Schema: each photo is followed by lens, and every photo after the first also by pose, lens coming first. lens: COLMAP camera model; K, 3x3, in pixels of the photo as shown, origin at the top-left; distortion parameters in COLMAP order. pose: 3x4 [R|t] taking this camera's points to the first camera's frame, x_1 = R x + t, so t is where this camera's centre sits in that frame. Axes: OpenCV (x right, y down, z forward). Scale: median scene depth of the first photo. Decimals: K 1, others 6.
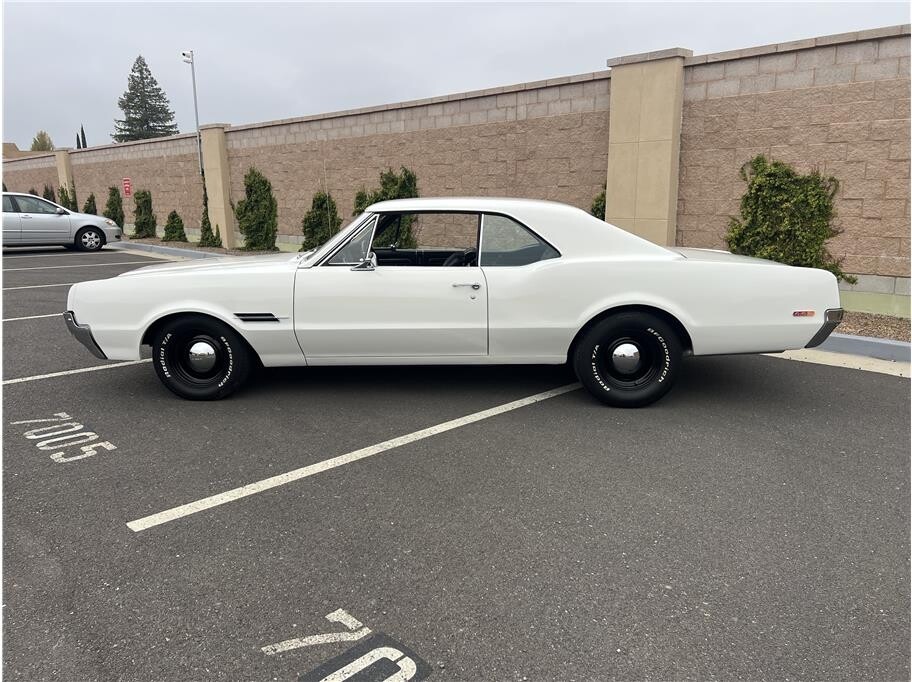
lens RADIAL K [[682.7, 0, 448.3], [0, 682.7, 339.2], [0, 0, 1]] dist [0.056926, -0.060380]
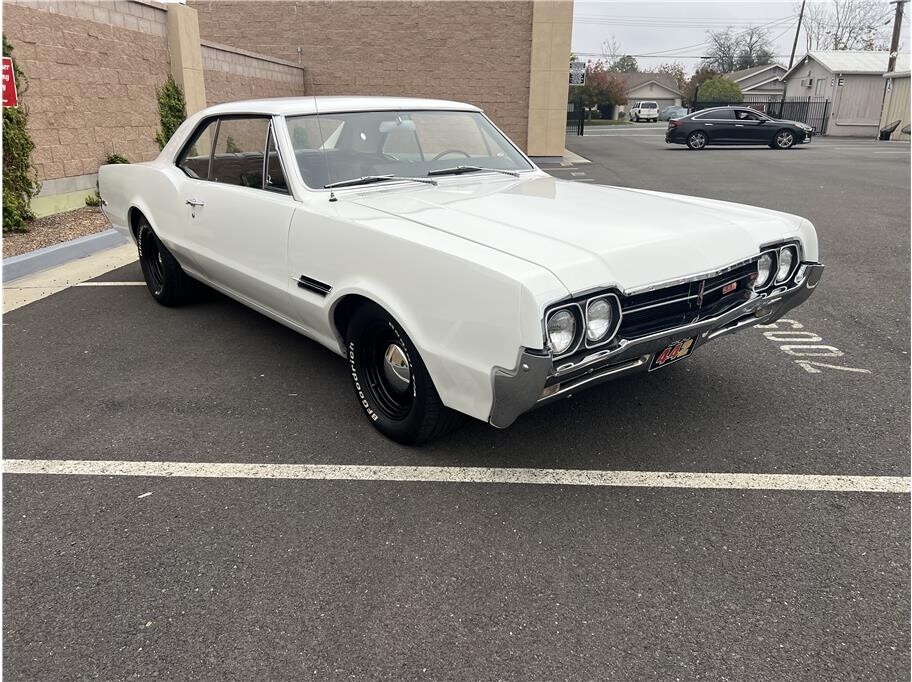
lens RADIAL K [[677.5, 0, 452.2], [0, 677.5, 340.0], [0, 0, 1]] dist [0.053265, -0.054626]
pose [[-0.662660, -0.226550, 0.713832, -0.455320], [0.165736, 0.885155, 0.434778, -0.179886], [-0.730351, 0.406418, -0.549010, 0.931557]]
